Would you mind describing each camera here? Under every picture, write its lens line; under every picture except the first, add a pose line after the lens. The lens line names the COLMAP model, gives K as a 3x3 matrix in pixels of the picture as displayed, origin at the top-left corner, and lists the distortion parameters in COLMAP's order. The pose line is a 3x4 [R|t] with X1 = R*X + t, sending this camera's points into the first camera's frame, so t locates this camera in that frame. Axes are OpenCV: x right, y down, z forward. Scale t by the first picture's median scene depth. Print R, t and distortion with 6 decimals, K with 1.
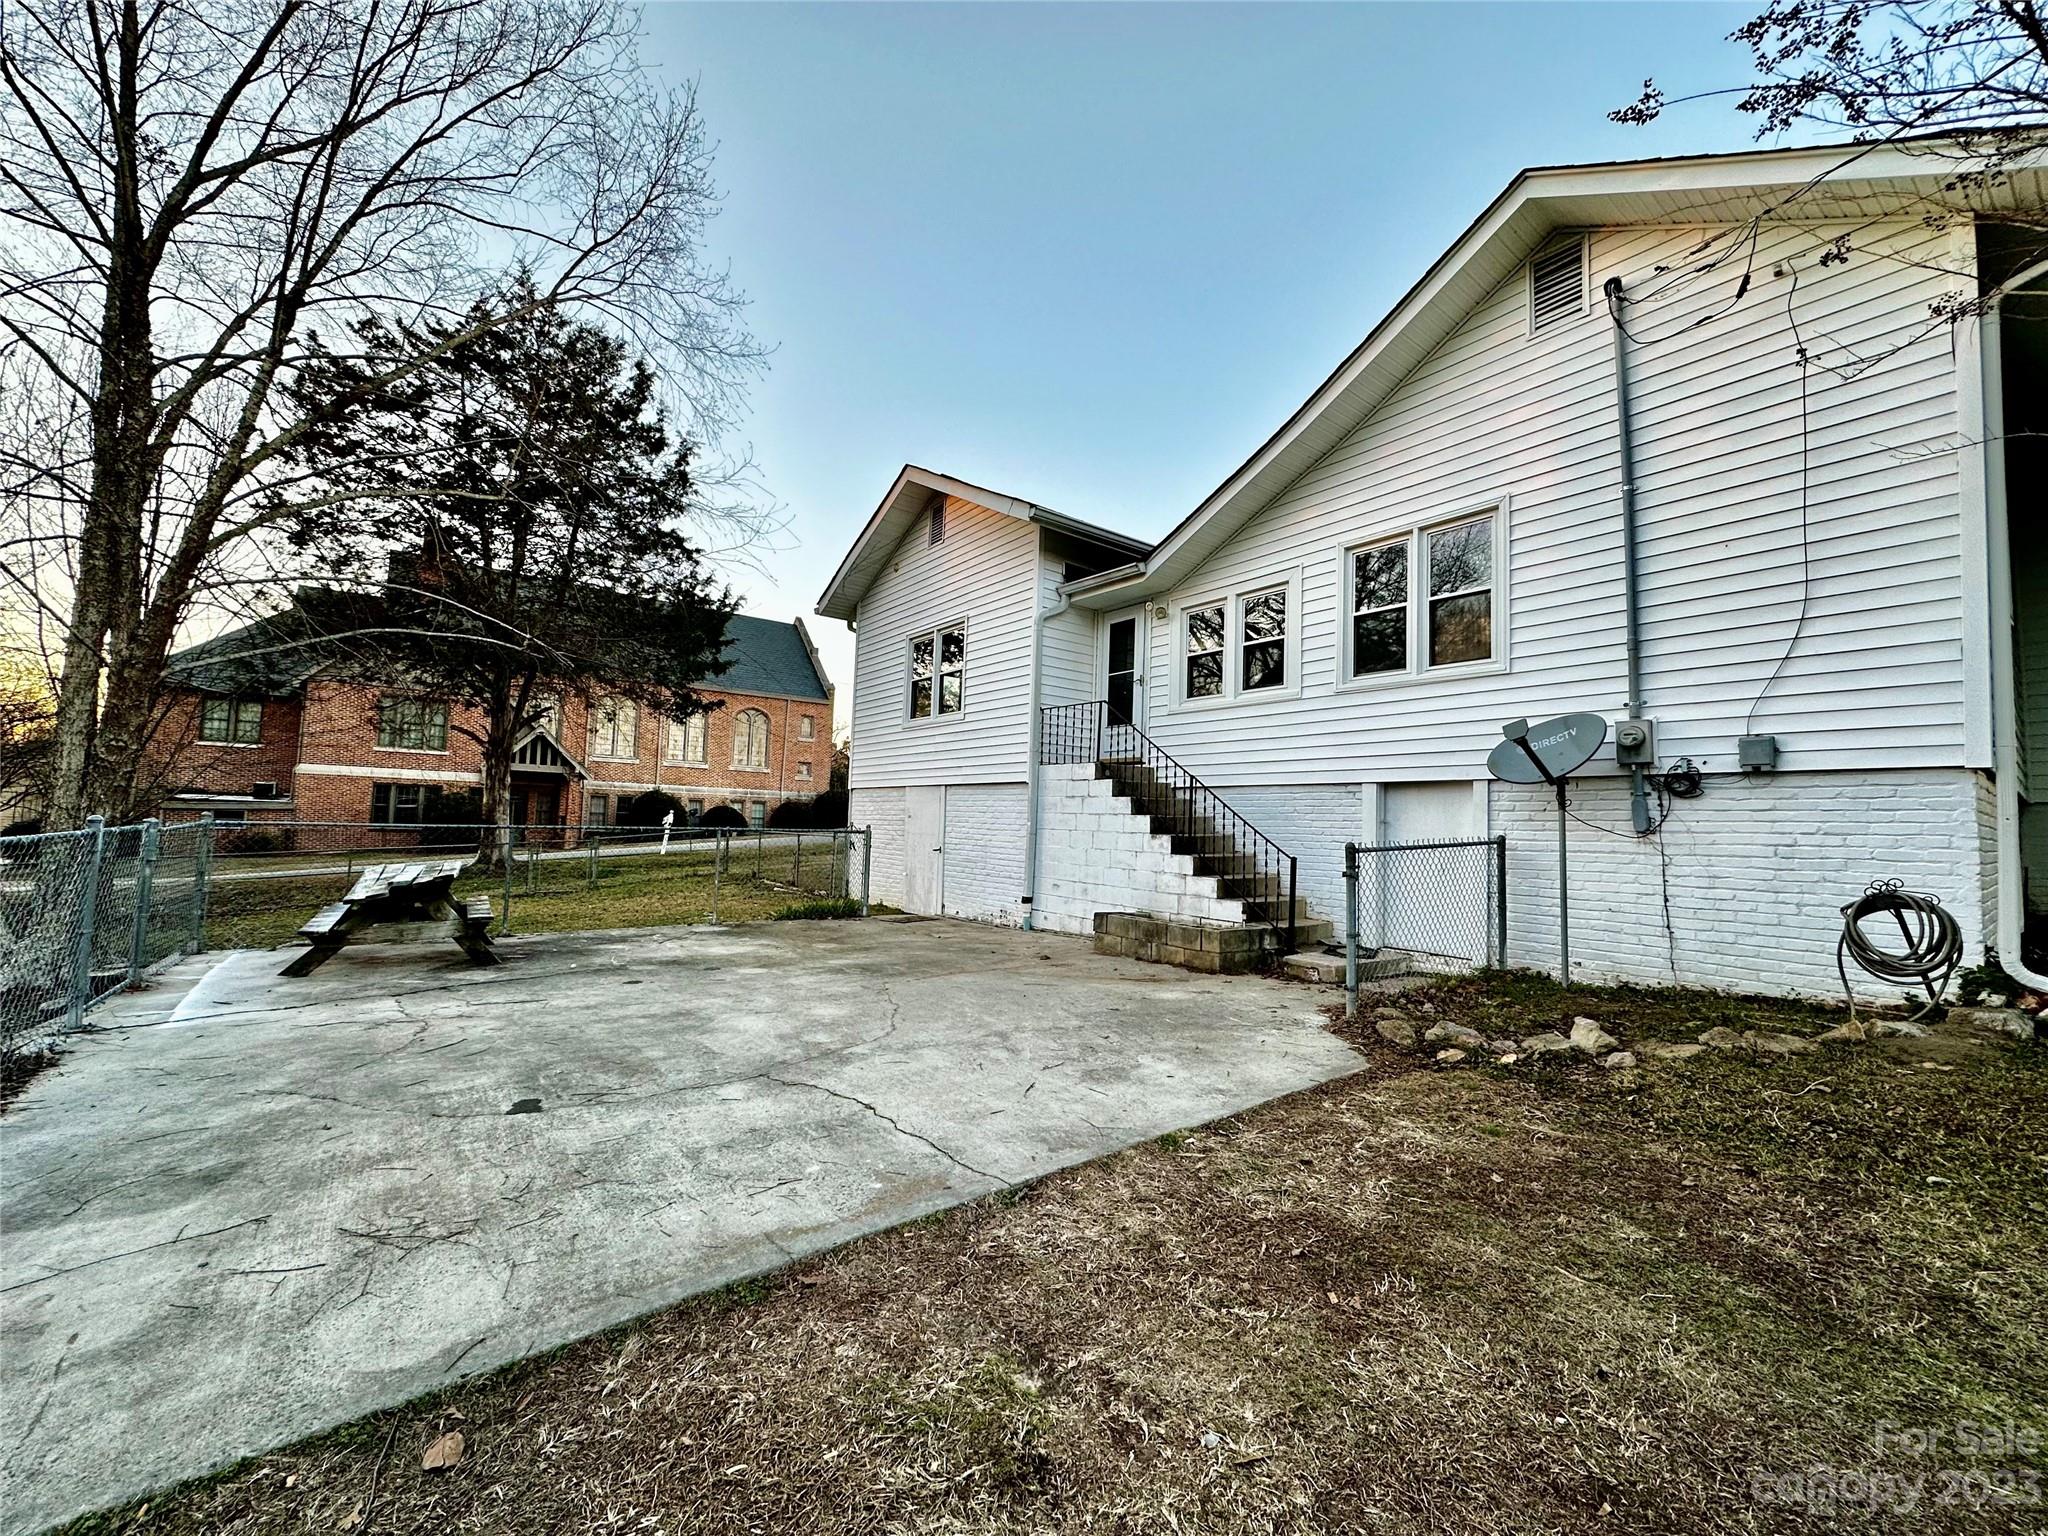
lens RADIAL K [[820.9, 0, 1029.9], [0, 820.9, 777.1], [0, 0, 1]] dist [-0.003168, 0.000669]
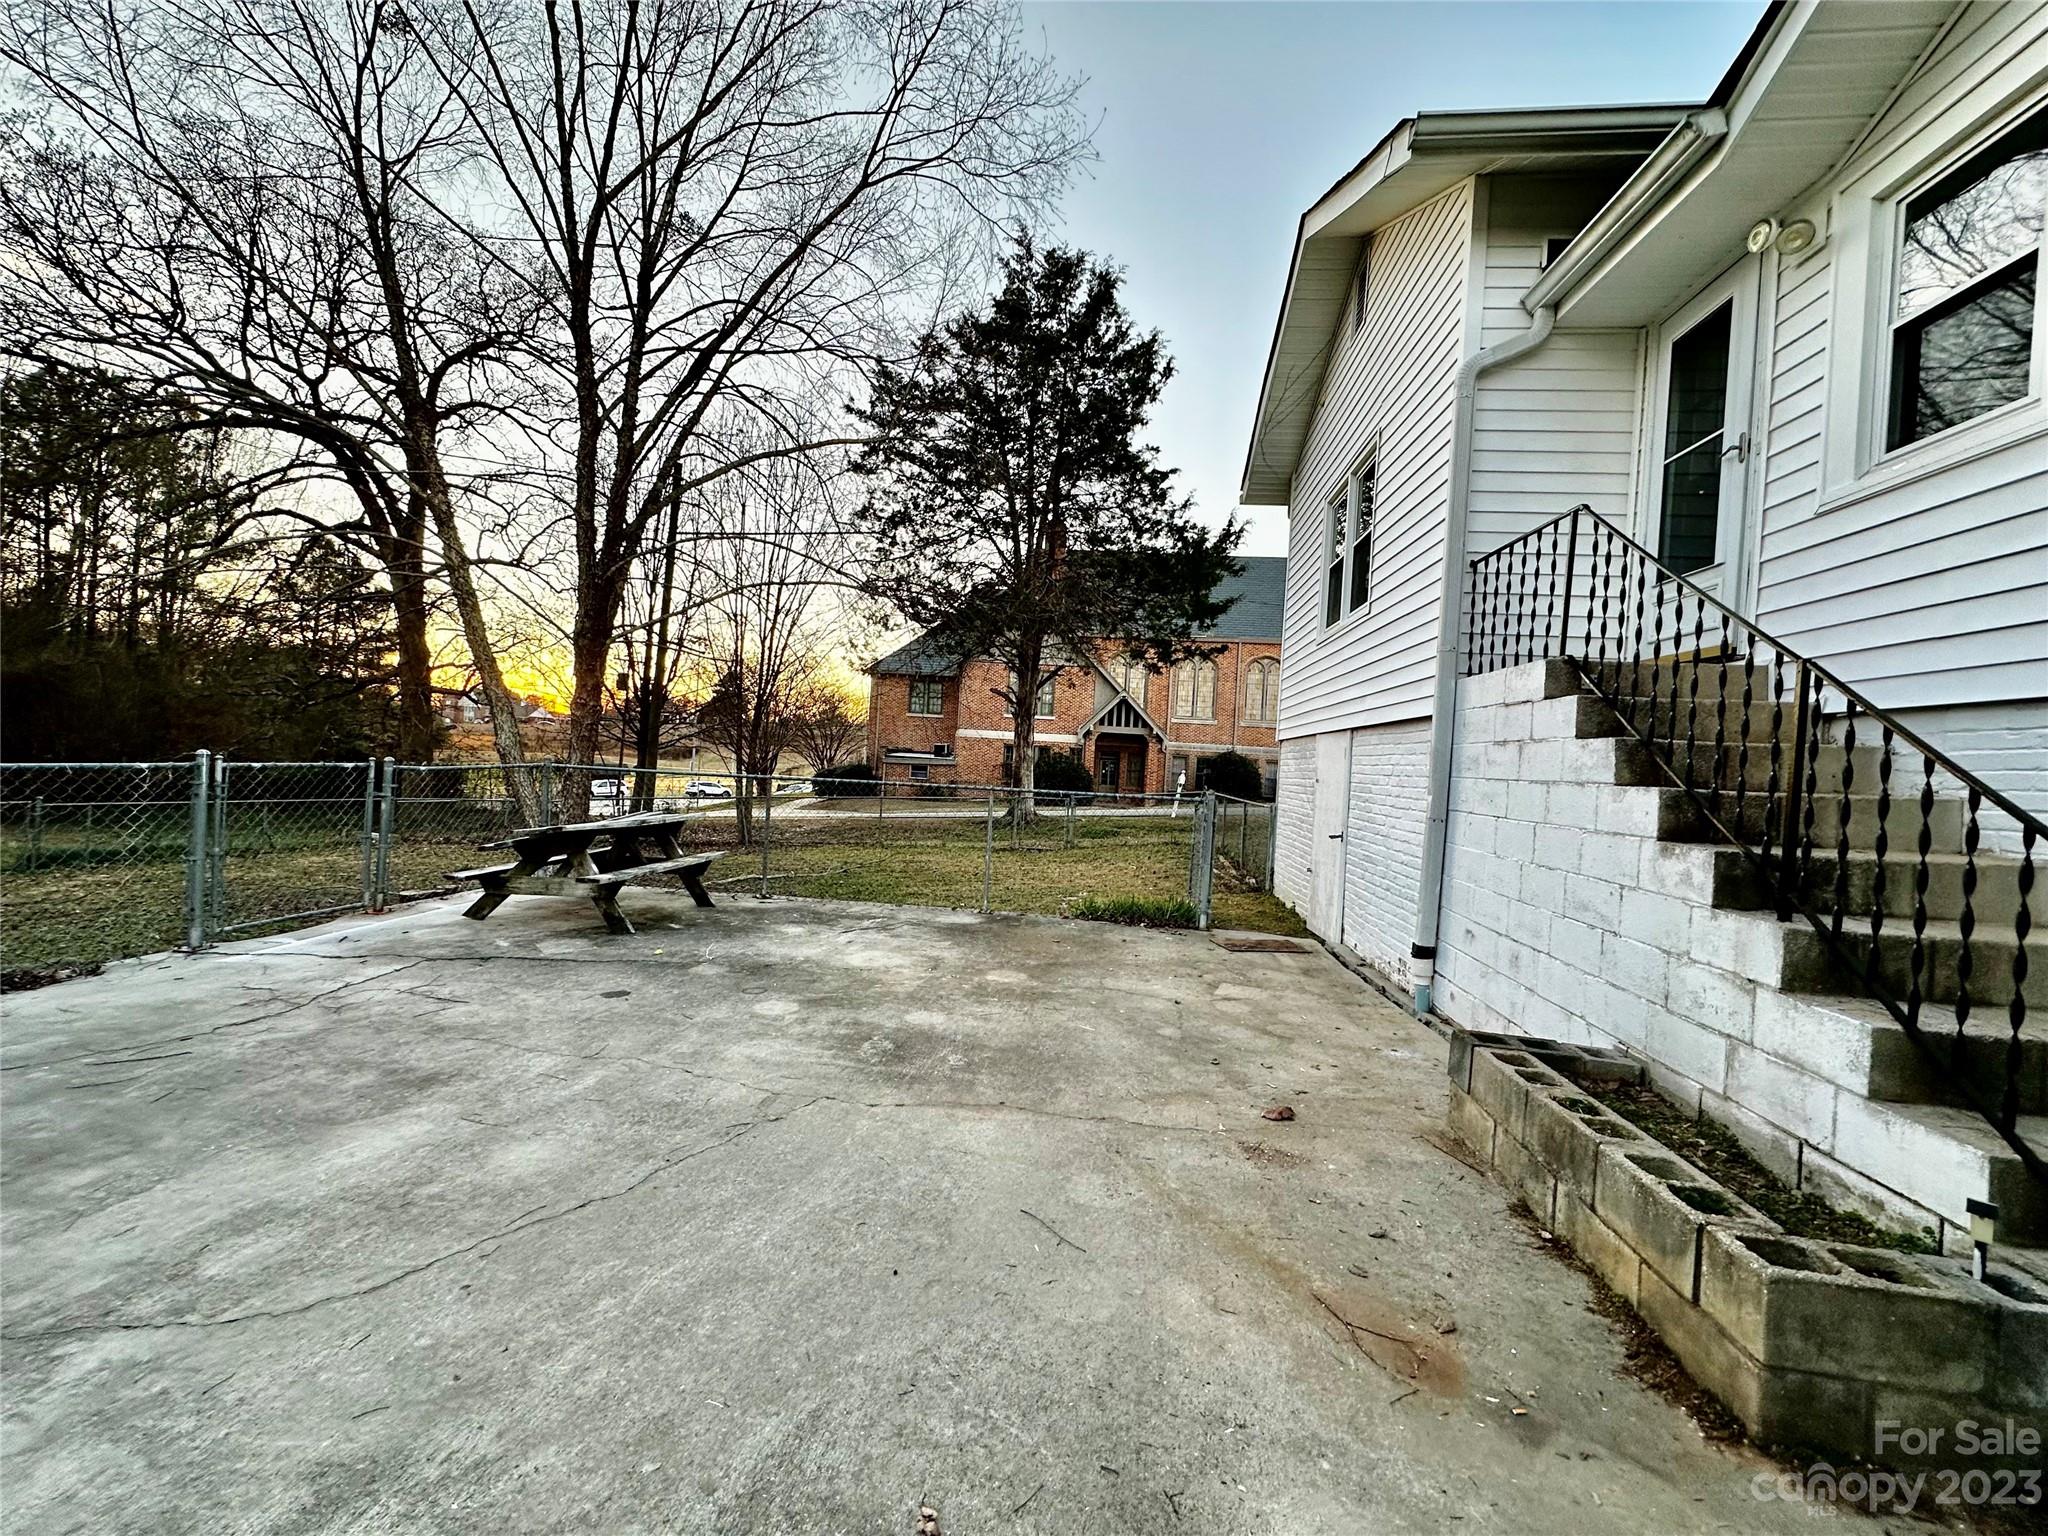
lens RADIAL K [[820.9, 0, 1010.3], [0, 820.9, 769.4], [0, 0, 1]] dist [-0.003168, 0.000669]
pose [[0.711191, 0.016351, -0.702809, 0.169724], [0.007481, 0.999497, 0.030823, 0.022587], [0.702959, -0.027179, 0.710711, 0.483245]]
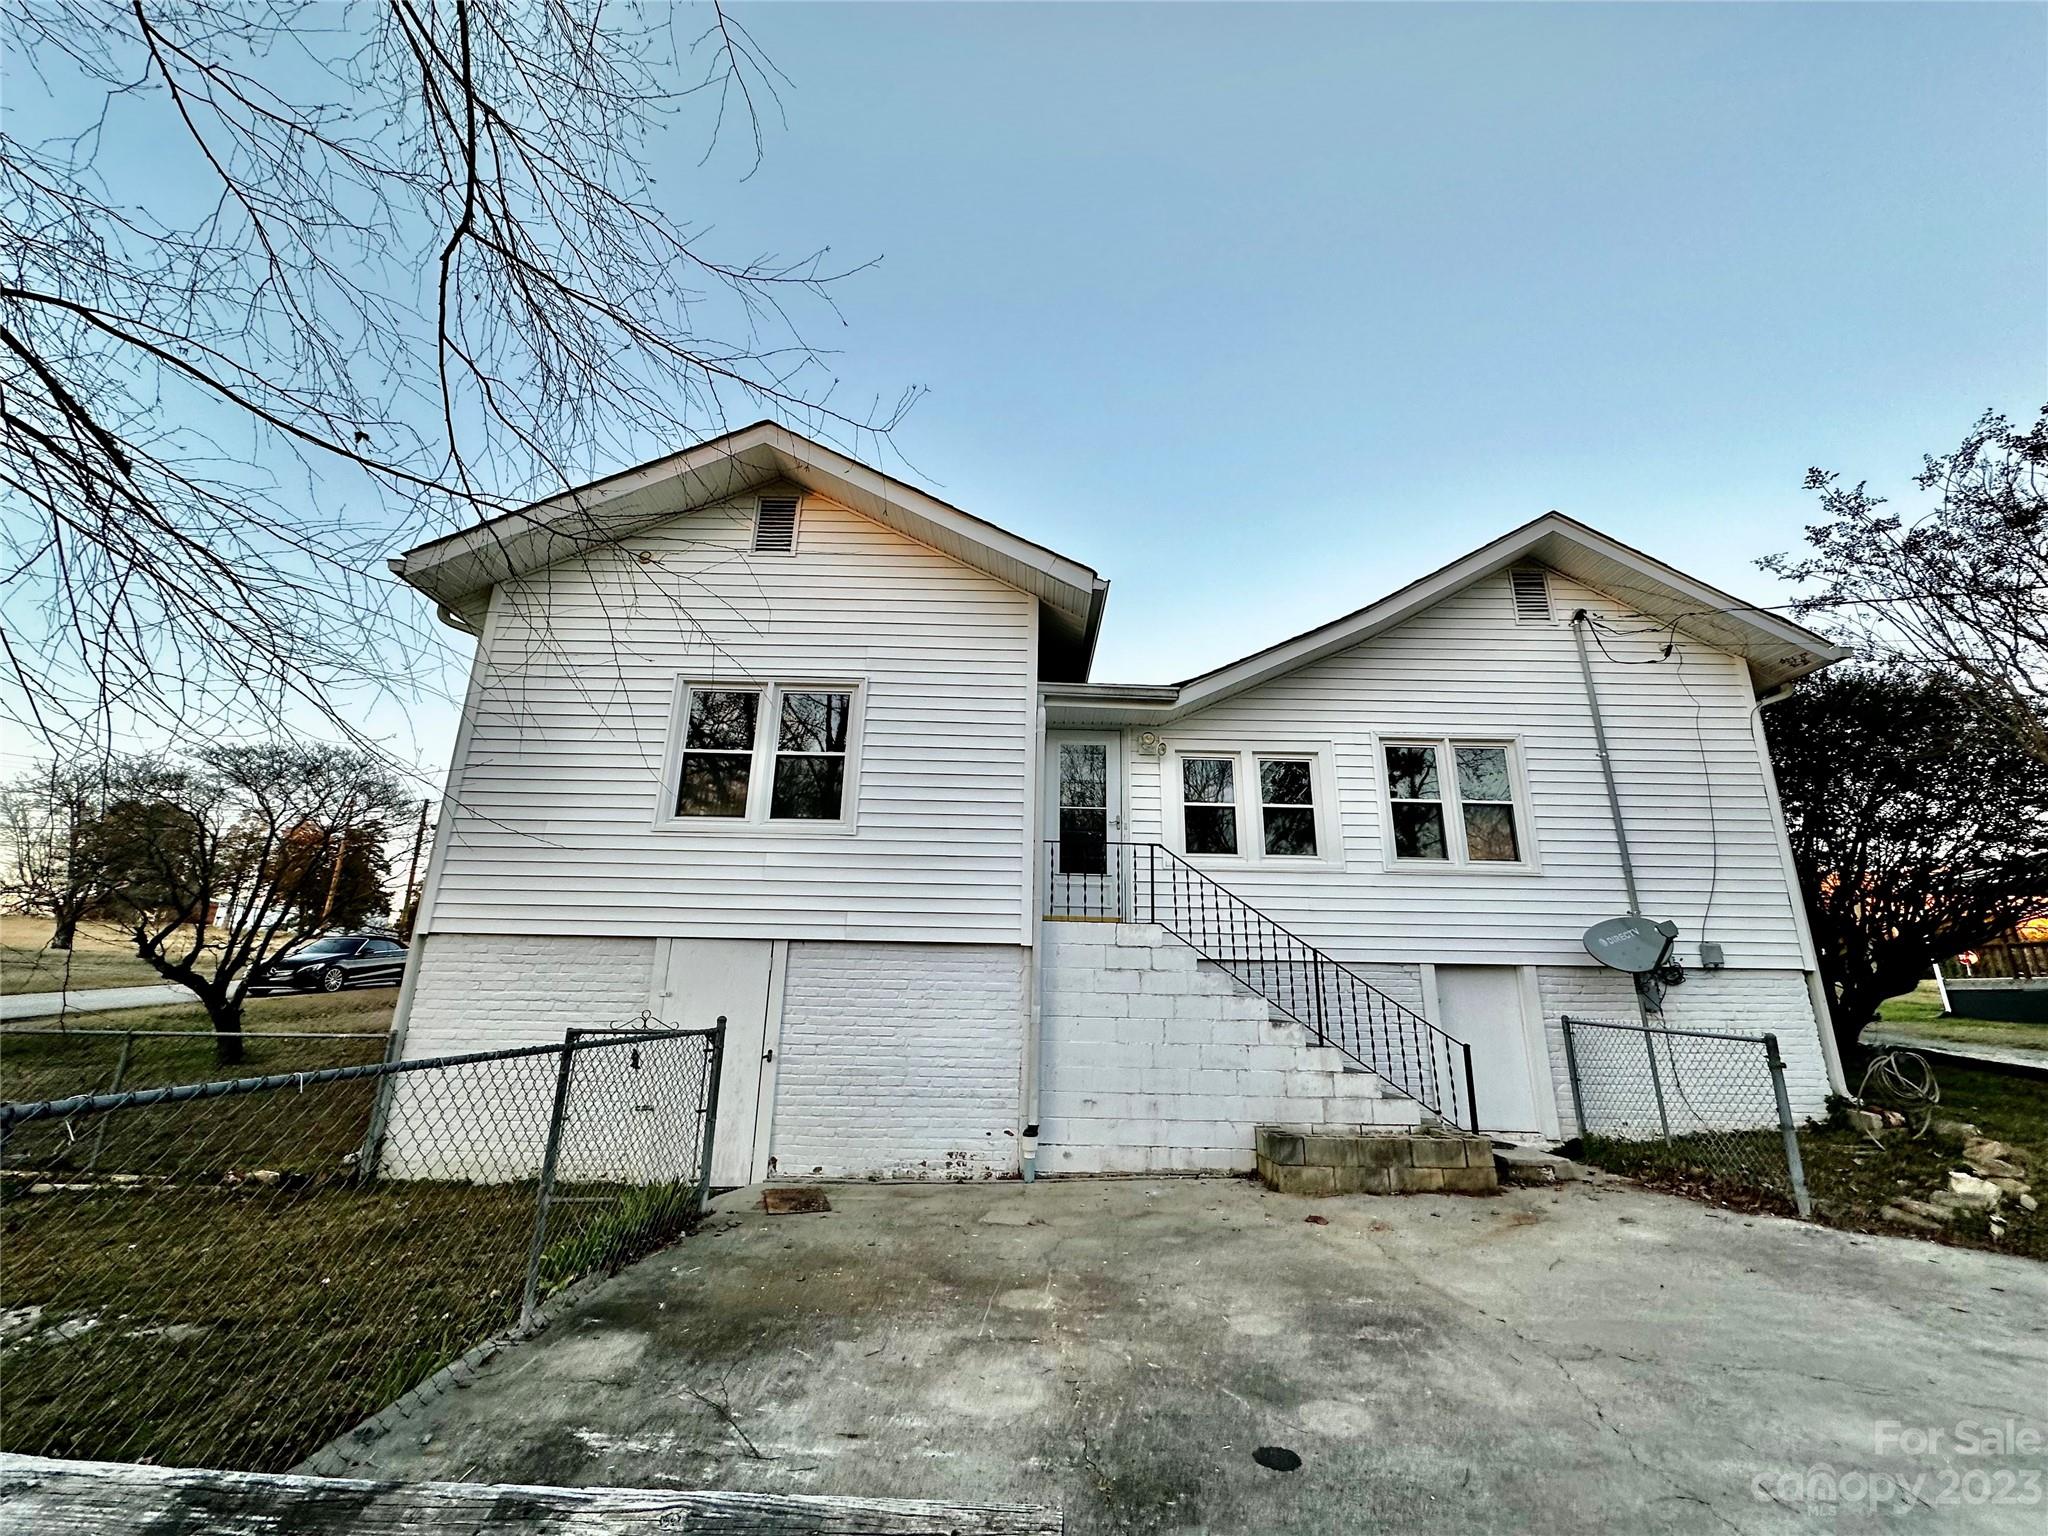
lens RADIAL K [[820.9, 0, 1025.2], [0, 820.9, 762.7], [0, 0, 1]] dist [-0.003168, 0.000669]
pose [[0.589134, 0.202448, 0.782263, -0.585170], [-0.048380, 0.975206, -0.215945, 0.006527], [-0.806586, 0.089375, 0.584322, 0.608013]]
